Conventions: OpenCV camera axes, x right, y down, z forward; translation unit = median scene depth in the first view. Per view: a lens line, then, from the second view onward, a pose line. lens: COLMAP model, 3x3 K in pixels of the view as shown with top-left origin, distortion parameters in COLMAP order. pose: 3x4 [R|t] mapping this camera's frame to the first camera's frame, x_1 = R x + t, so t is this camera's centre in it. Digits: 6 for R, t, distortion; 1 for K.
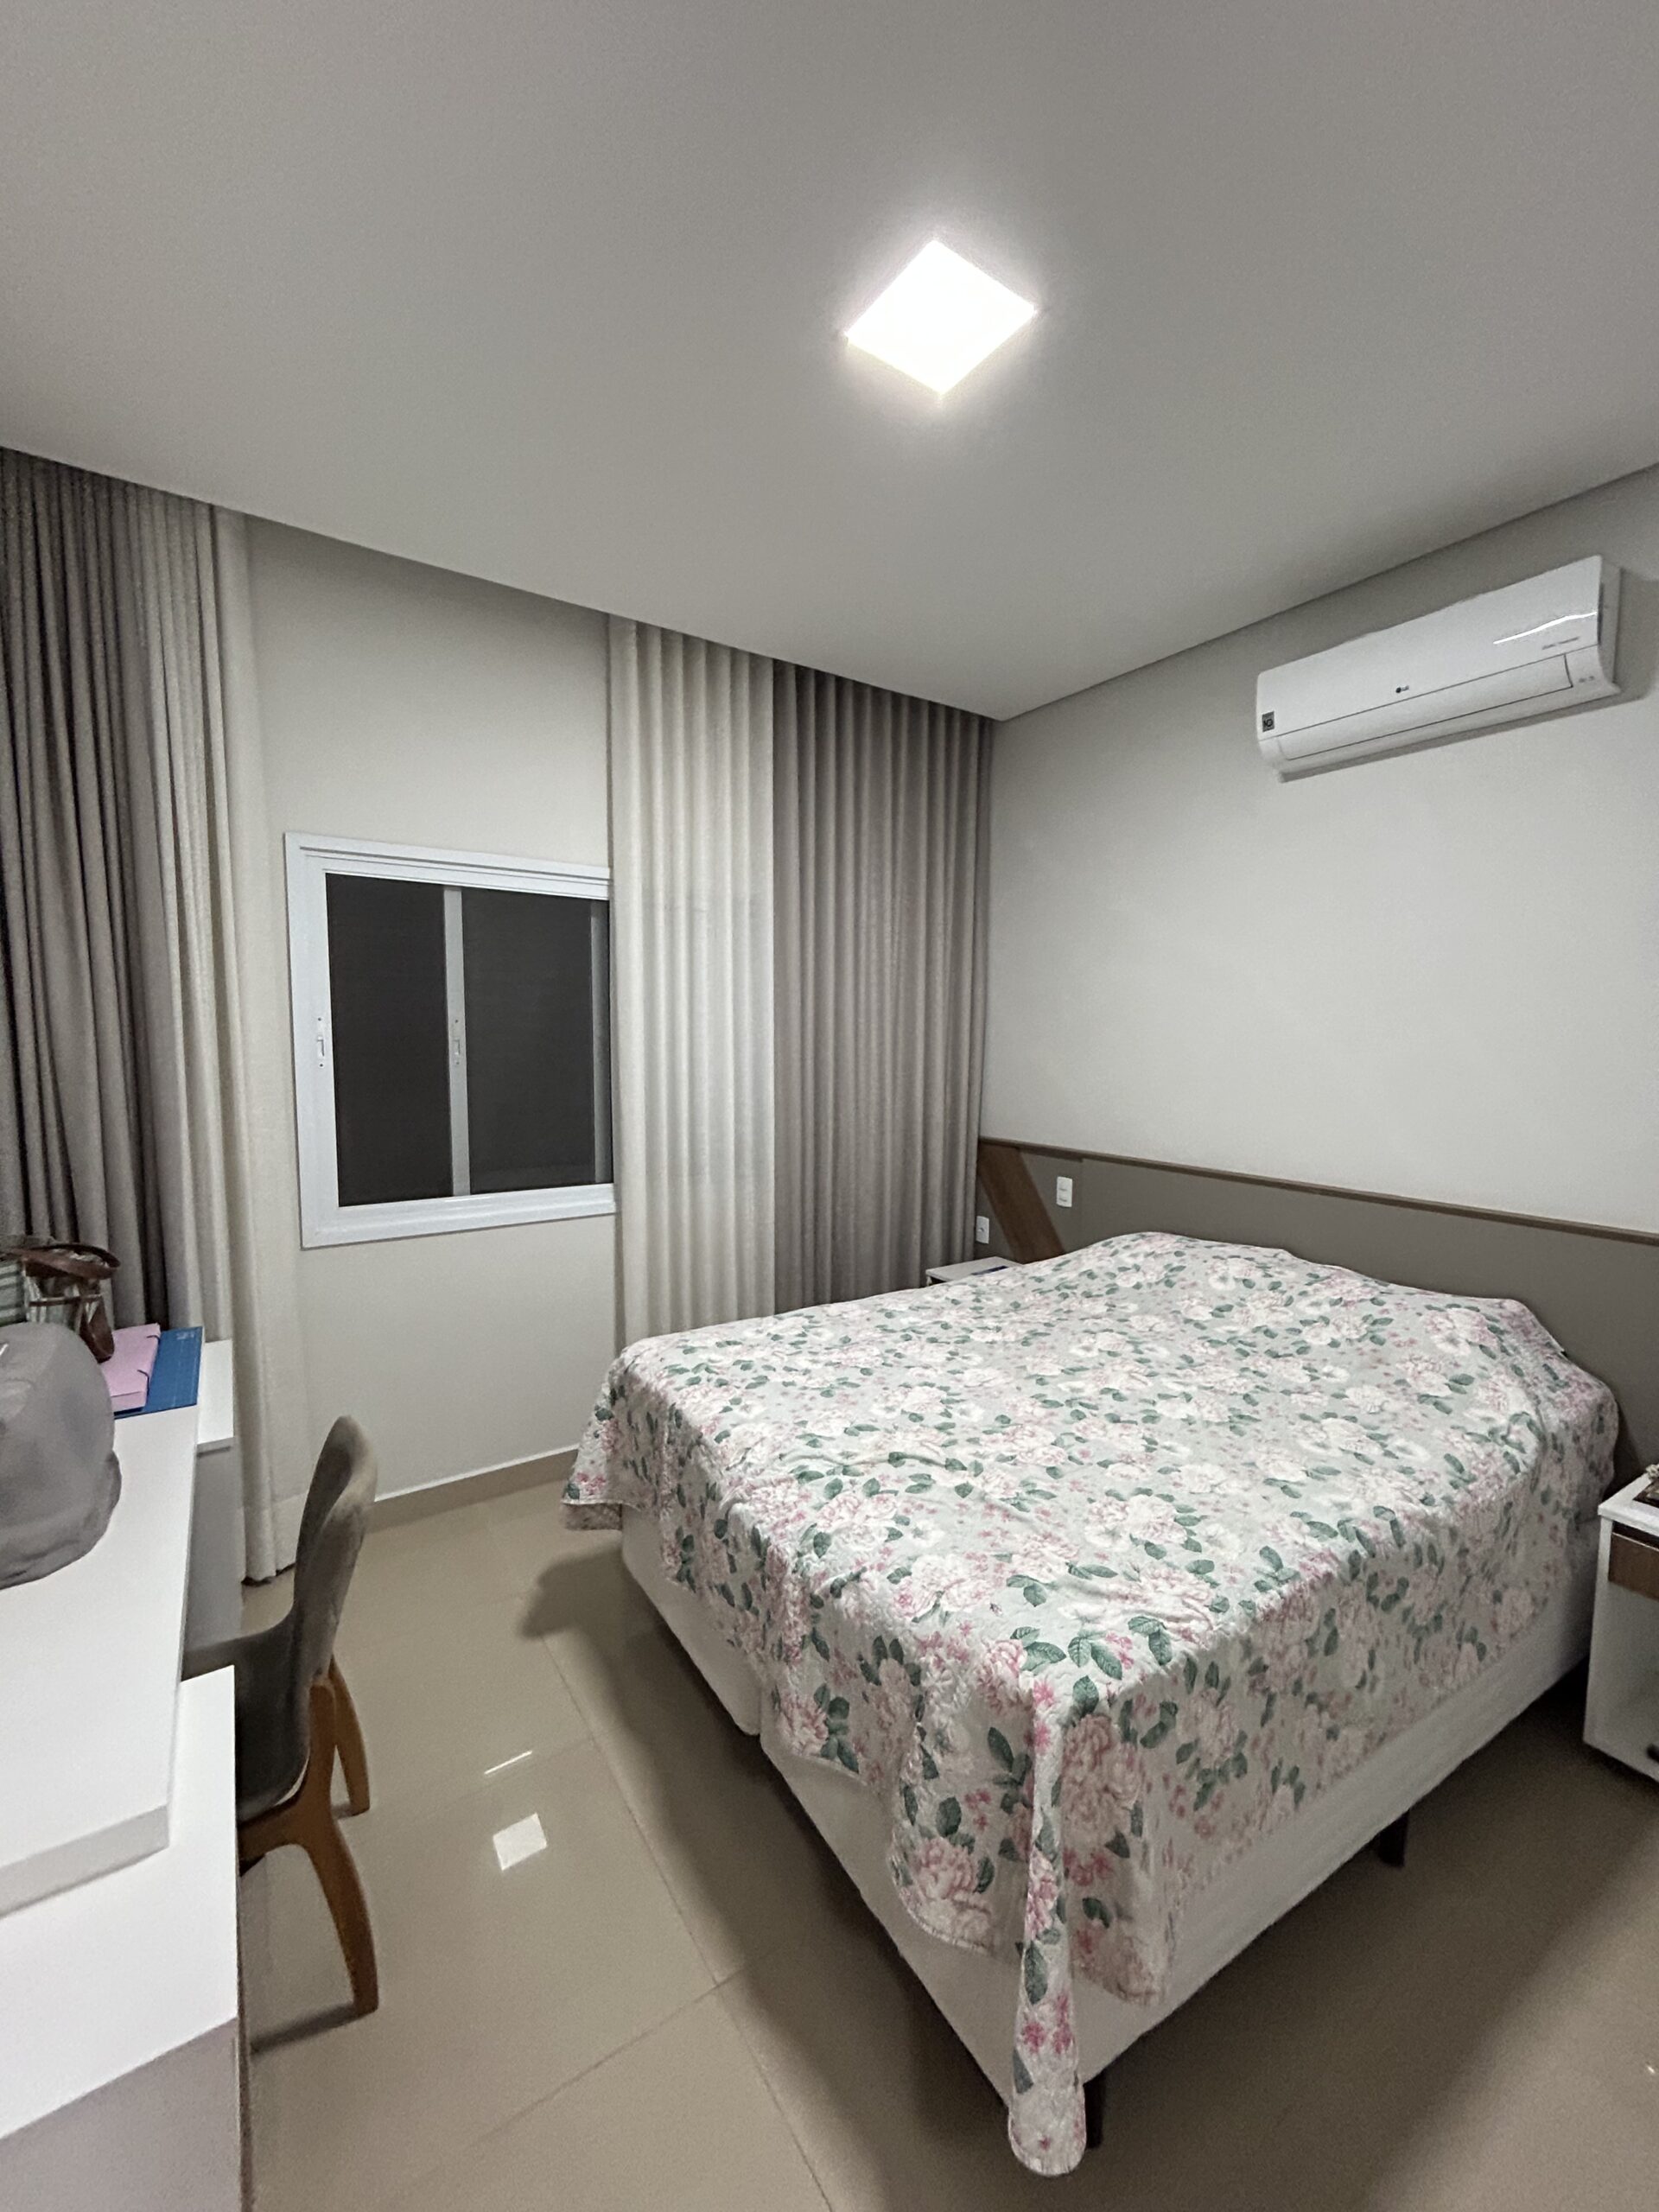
lens RADIAL K [[894.5, 0, 829.8], [0, 894.5, 1109.7], [0, 0, 1]] dist [-0.010862, 0.006668]
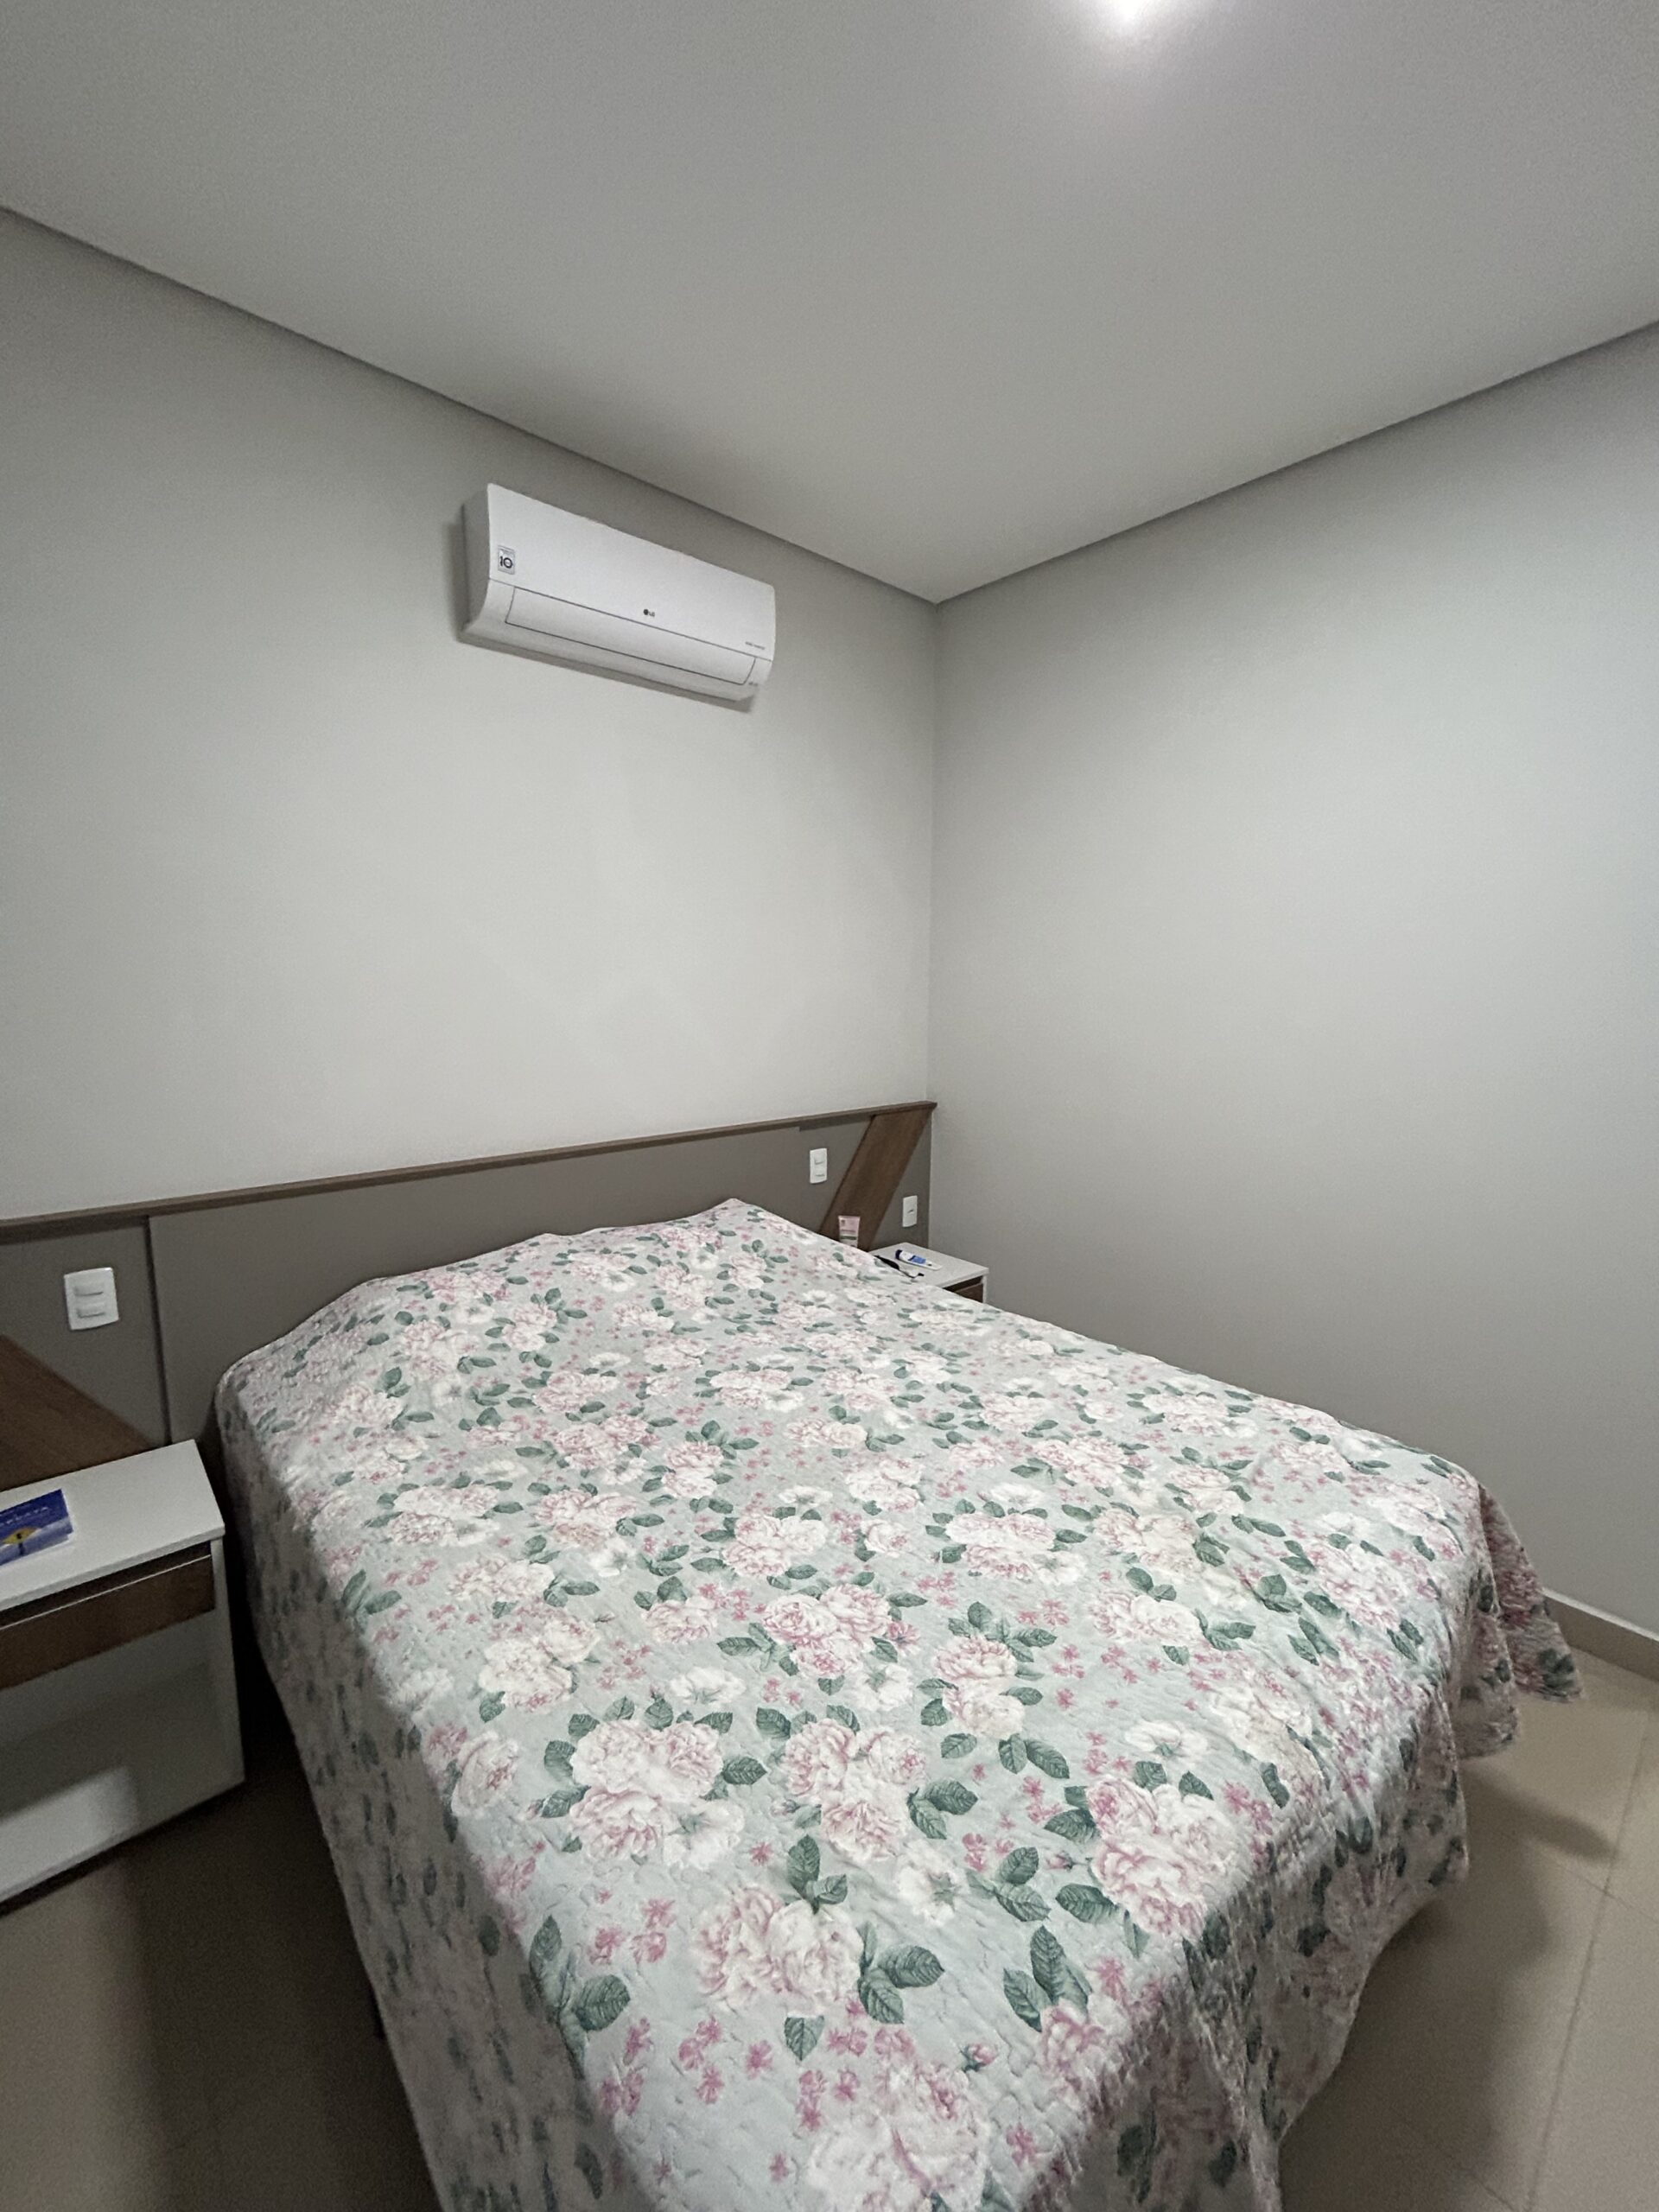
lens RADIAL K [[894.5, 0, 829.8], [0, 894.5, 1109.7], [0, 0, 1]] dist [-0.010862, 0.006668]
pose [[-0.147010, -0.151833, 0.977412, -0.408983], [0.082147, 0.982861, 0.165035, -0.090778], [-0.985718, 0.104553, -0.132018, 1.004954]]
